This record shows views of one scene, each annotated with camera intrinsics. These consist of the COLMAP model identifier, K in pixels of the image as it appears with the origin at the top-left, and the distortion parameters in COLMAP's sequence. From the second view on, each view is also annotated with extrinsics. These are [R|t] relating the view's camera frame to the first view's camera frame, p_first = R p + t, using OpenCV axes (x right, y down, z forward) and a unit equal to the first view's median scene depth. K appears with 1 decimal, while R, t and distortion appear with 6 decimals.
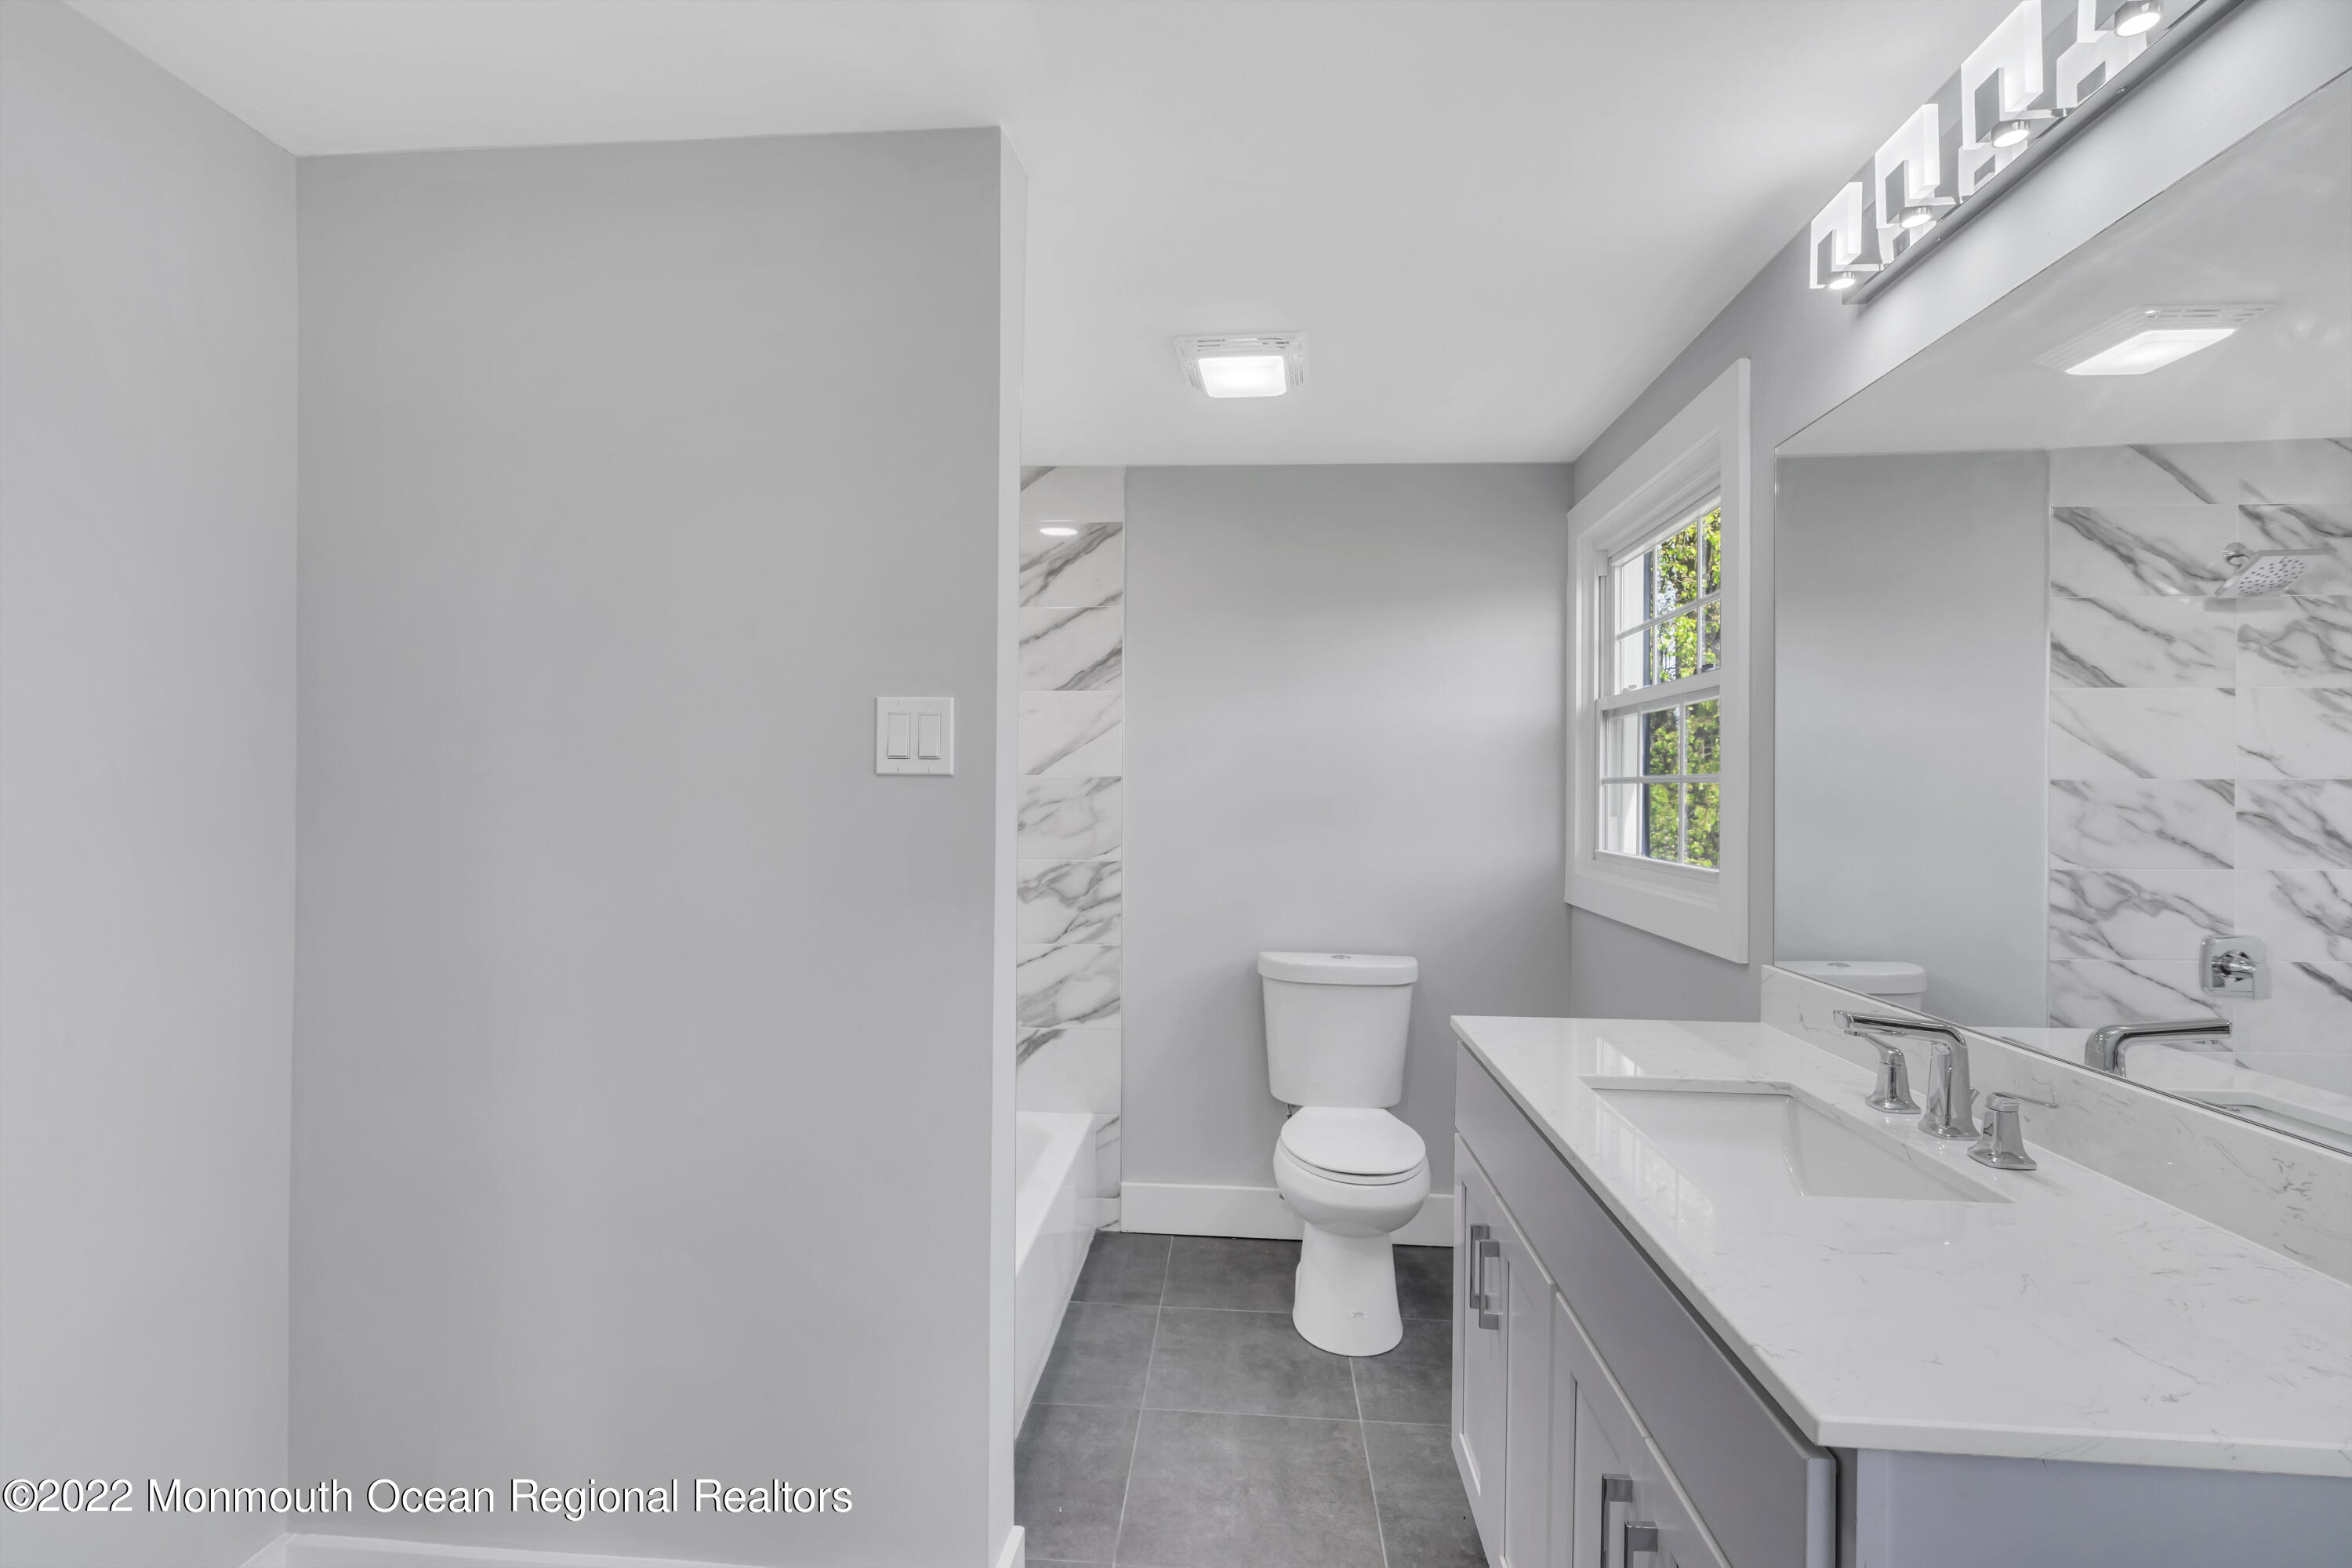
lens RADIAL K [[1056.2, 0, 1165.0], [0, 1056.2, 792.7], [0, 0, 1]] dist [-0.004305, 0.001215]
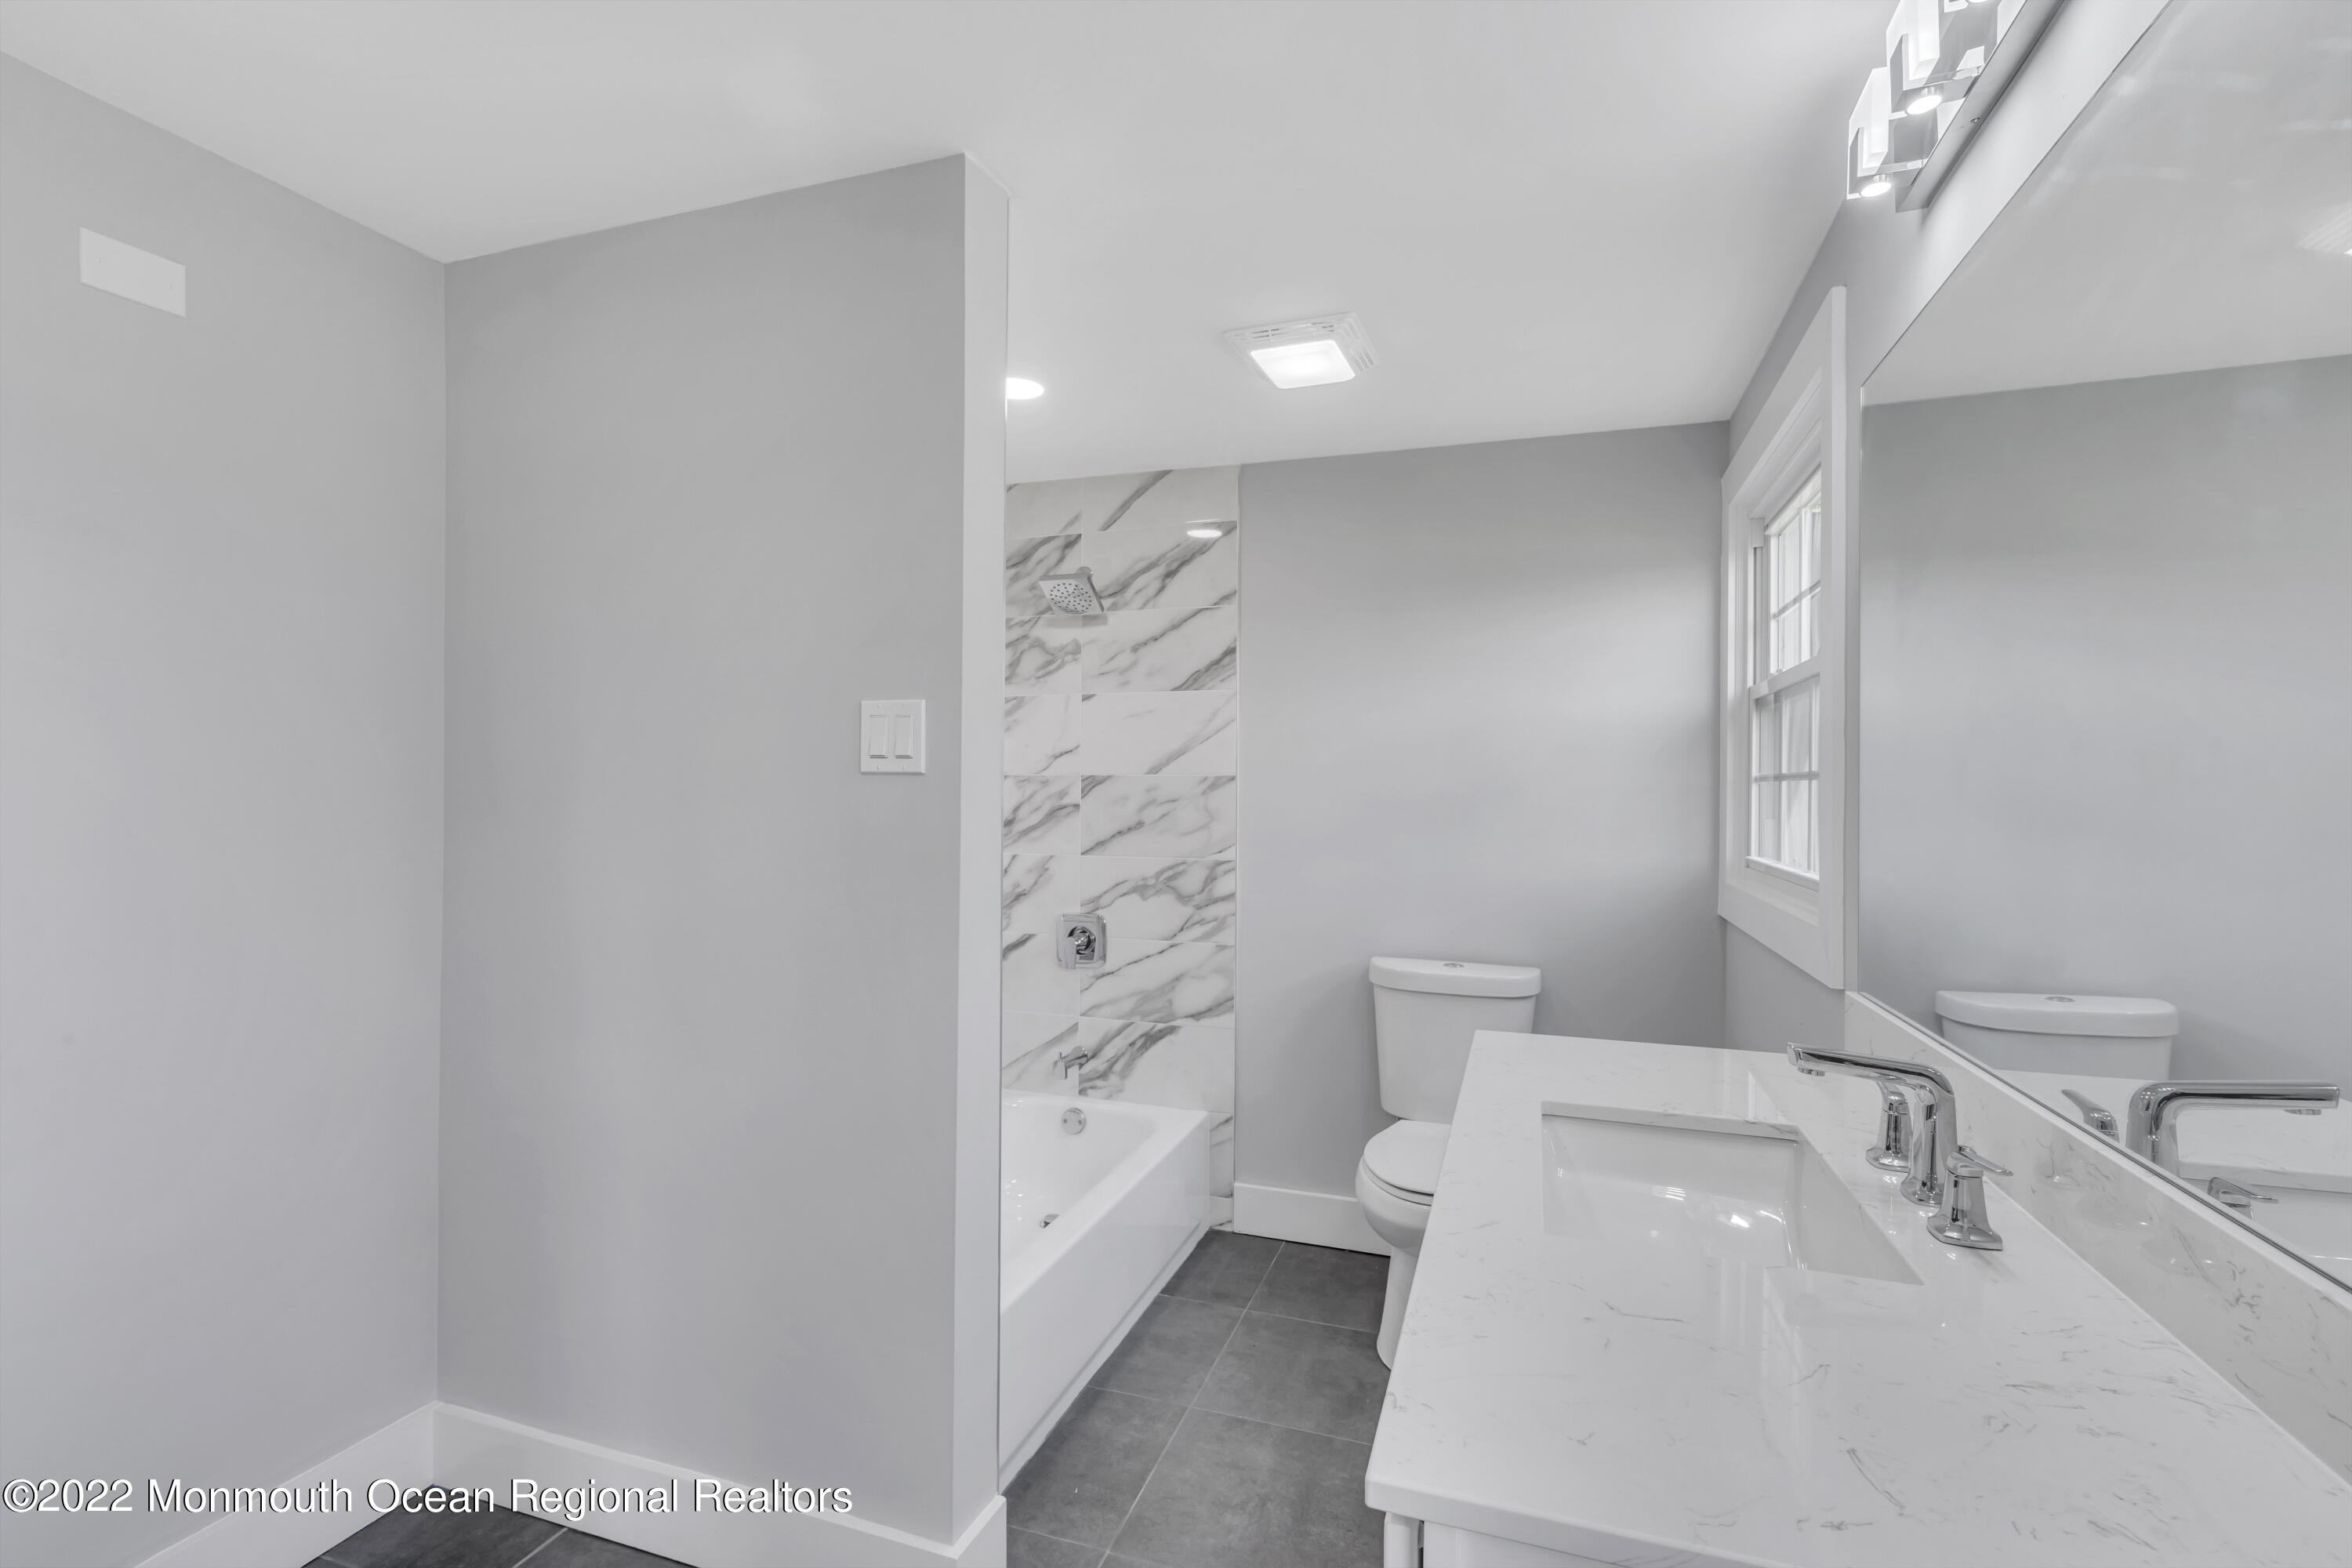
lens RADIAL K [[1056.2, 0, 1165.0], [0, 1056.2, 792.7], [0, 0, 1]] dist [-0.004305, 0.001215]
pose [[0.968339, 0.000324, -0.249640, 0.156447], [-0.000584, 0.999999, -0.000966, 0.001988], [0.249639, 0.001081, 0.968338, 0.019246]]
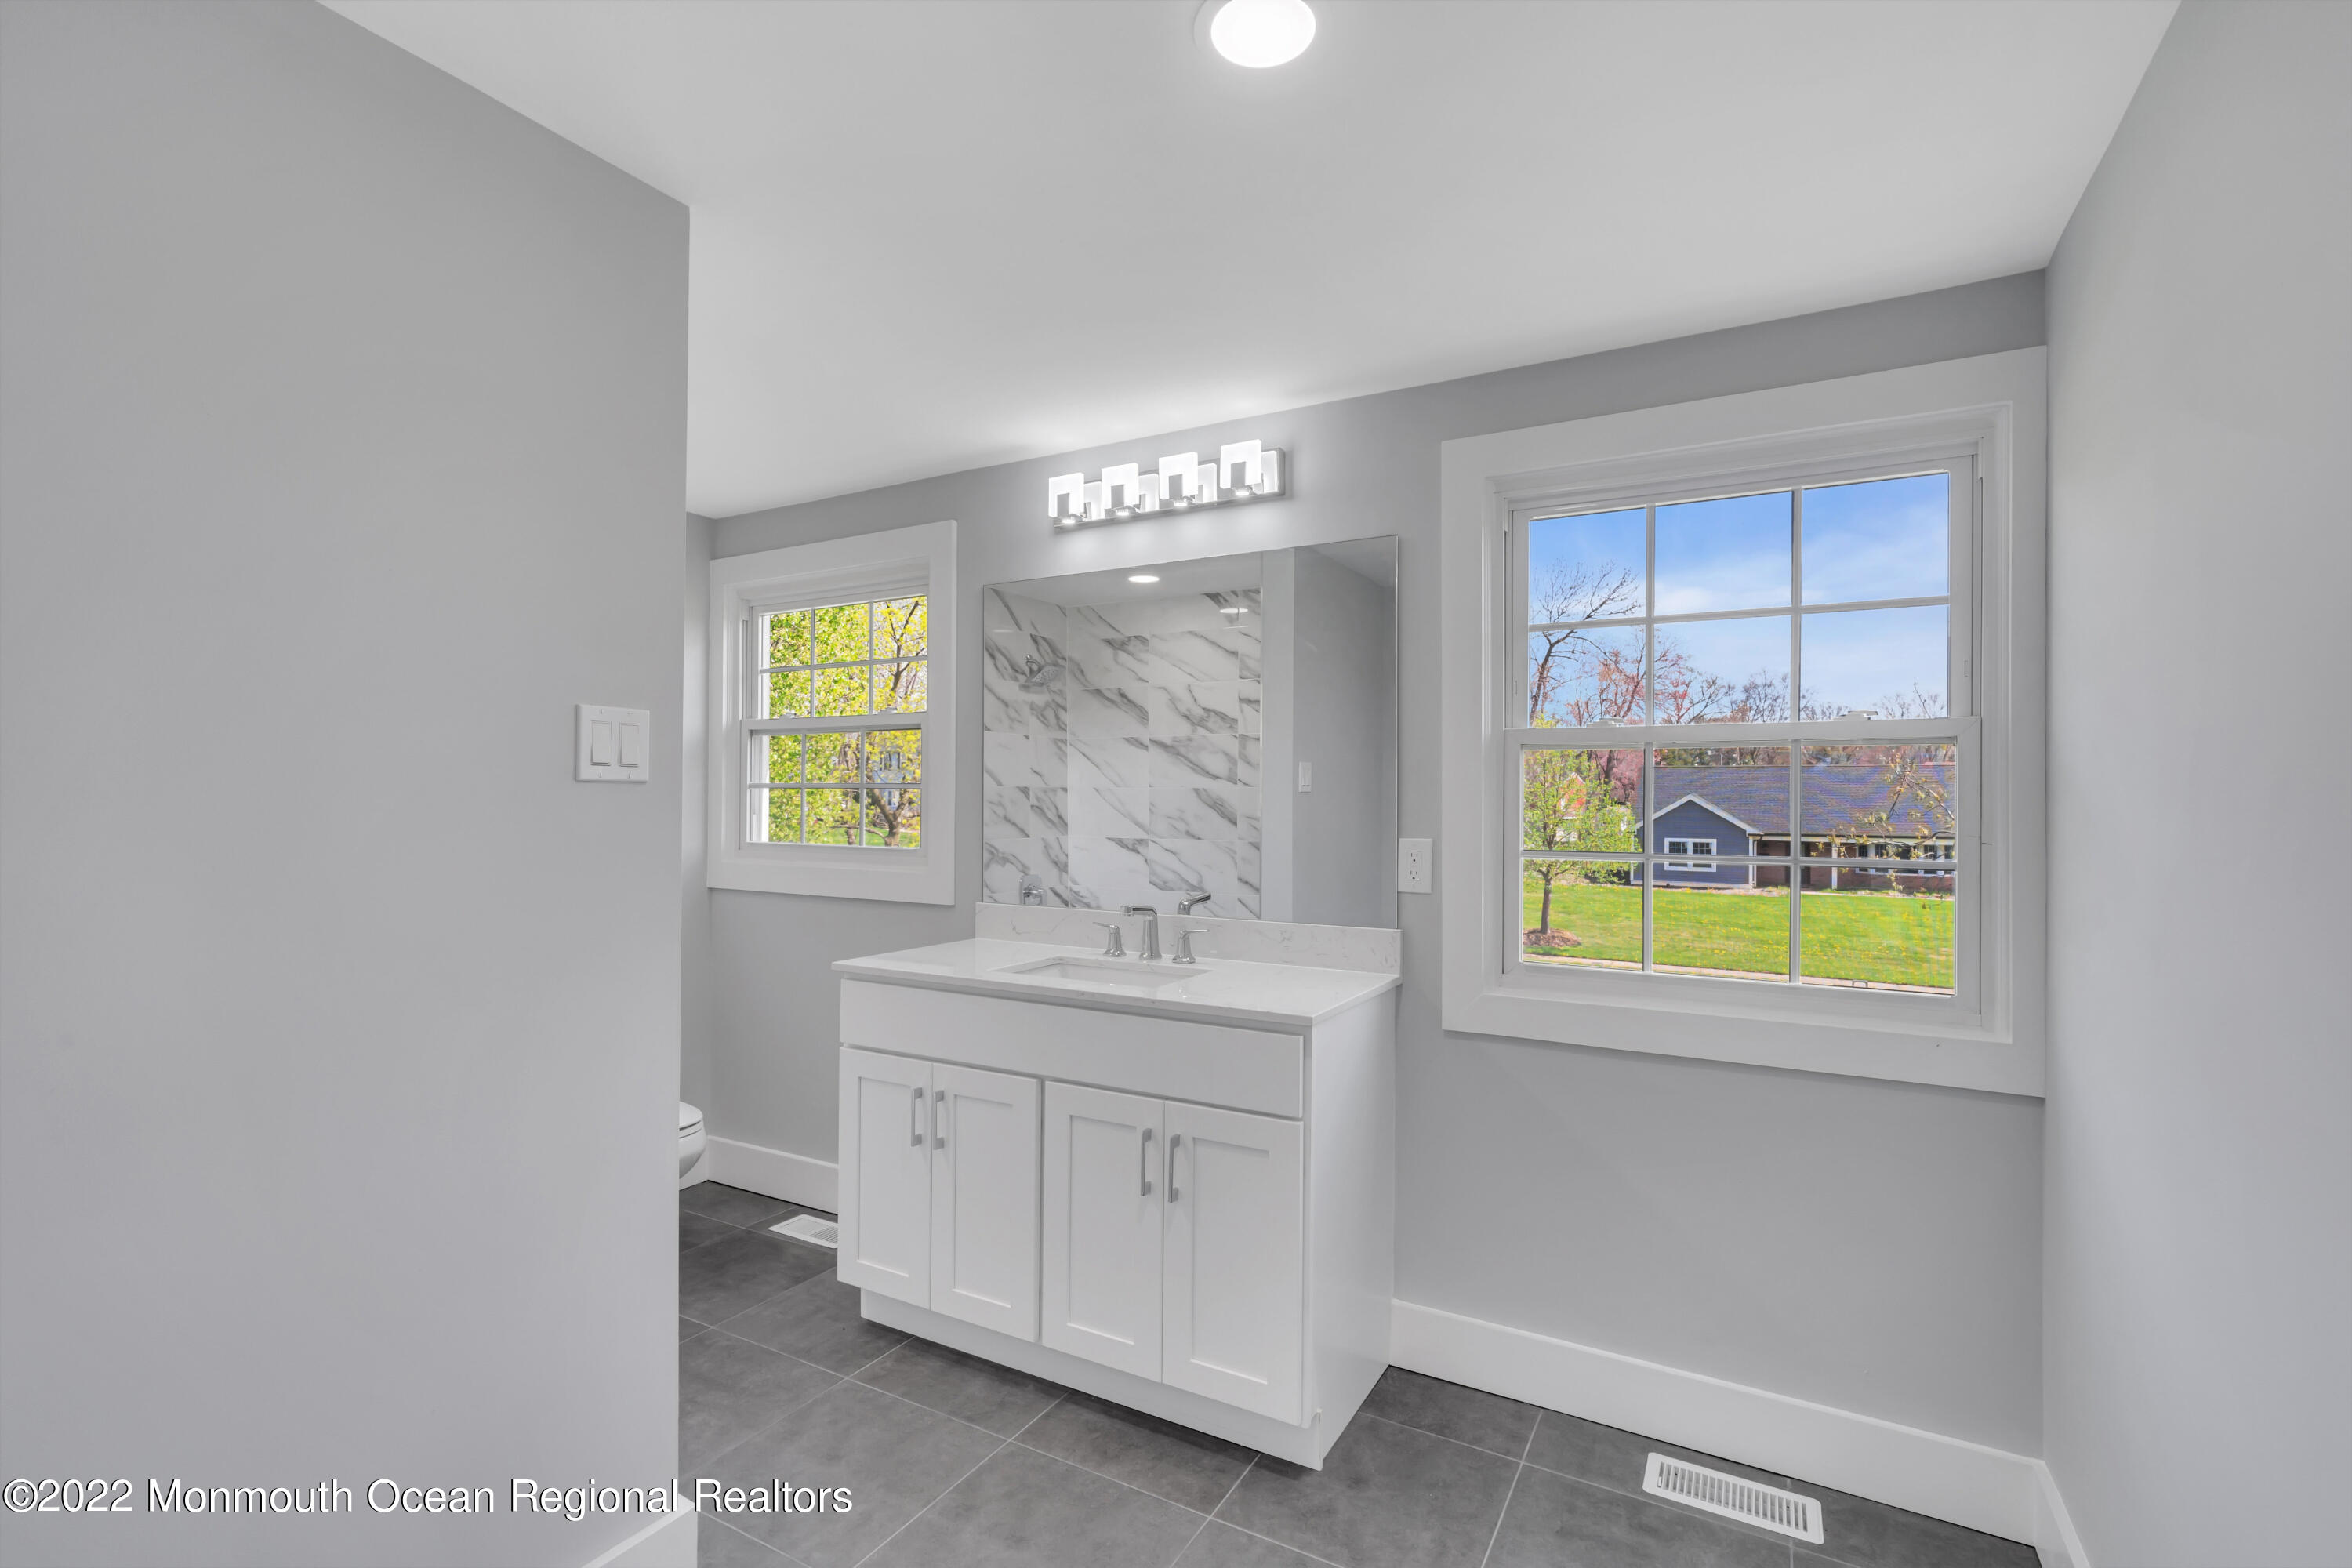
lens RADIAL K [[1056.2, 0, 1165.0], [0, 1056.2, 792.7], [0, 0, 1]] dist [-0.004305, 0.001215]
pose [[0.425293, -0.000426, 0.905056, -0.504808], [0.001225, 0.999999, -0.000105, -0.002341], [-0.905055, 0.001153, 0.425293, 0.029356]]
